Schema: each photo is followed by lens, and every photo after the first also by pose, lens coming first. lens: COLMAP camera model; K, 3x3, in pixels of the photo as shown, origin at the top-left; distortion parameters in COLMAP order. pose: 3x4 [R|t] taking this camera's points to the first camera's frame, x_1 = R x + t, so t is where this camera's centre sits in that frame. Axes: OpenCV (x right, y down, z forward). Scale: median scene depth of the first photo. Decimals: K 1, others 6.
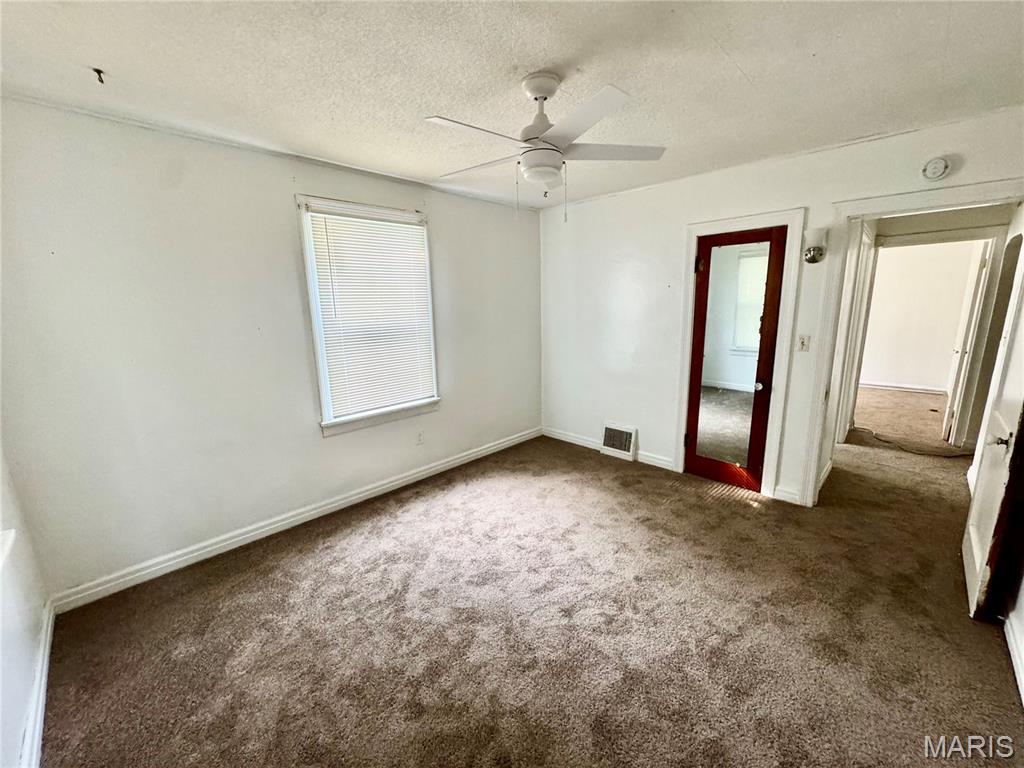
lens RADIAL K [[406.1, 0, 508.0], [0, 406.1, 385.0], [0, 0, 1]] dist [-0.010169, 0.000517]
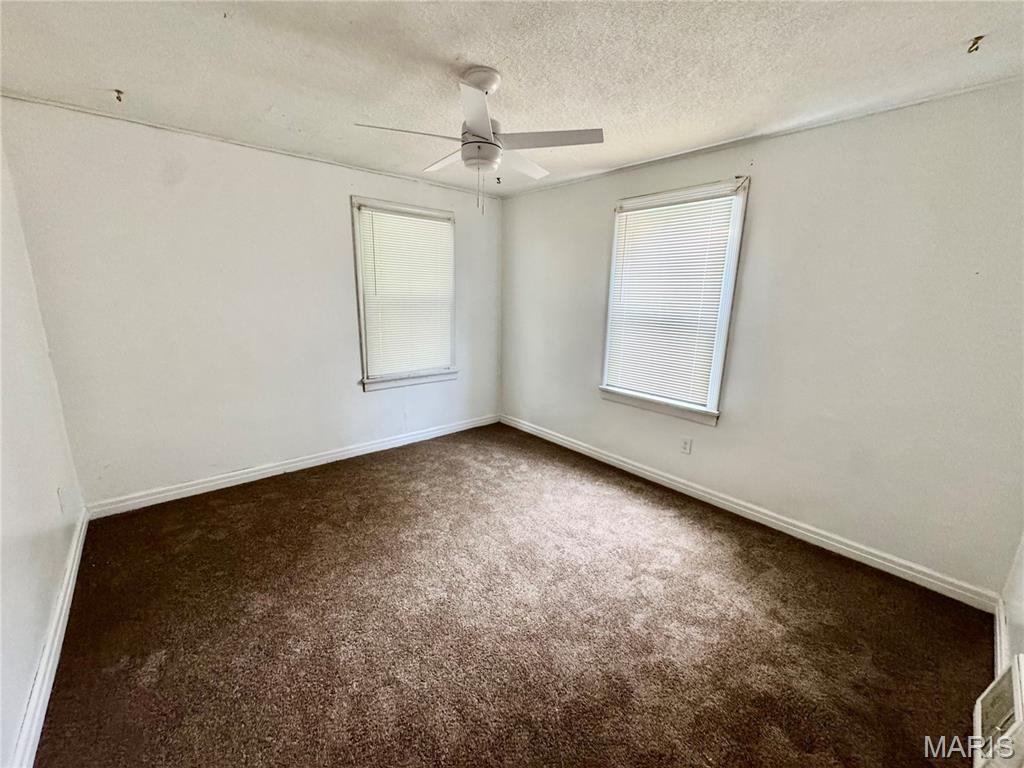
lens RADIAL K [[406.1, 0, 511.3], [0, 406.1, 383.1], [0, 0, 1]] dist [-0.010169, 0.000517]
pose [[-0.074474, 0.233608, -0.969474, 0.754804], [-0.218702, 0.944681, 0.244434, -0.156071], [0.972946, 0.230230, -0.019263, 0.748177]]
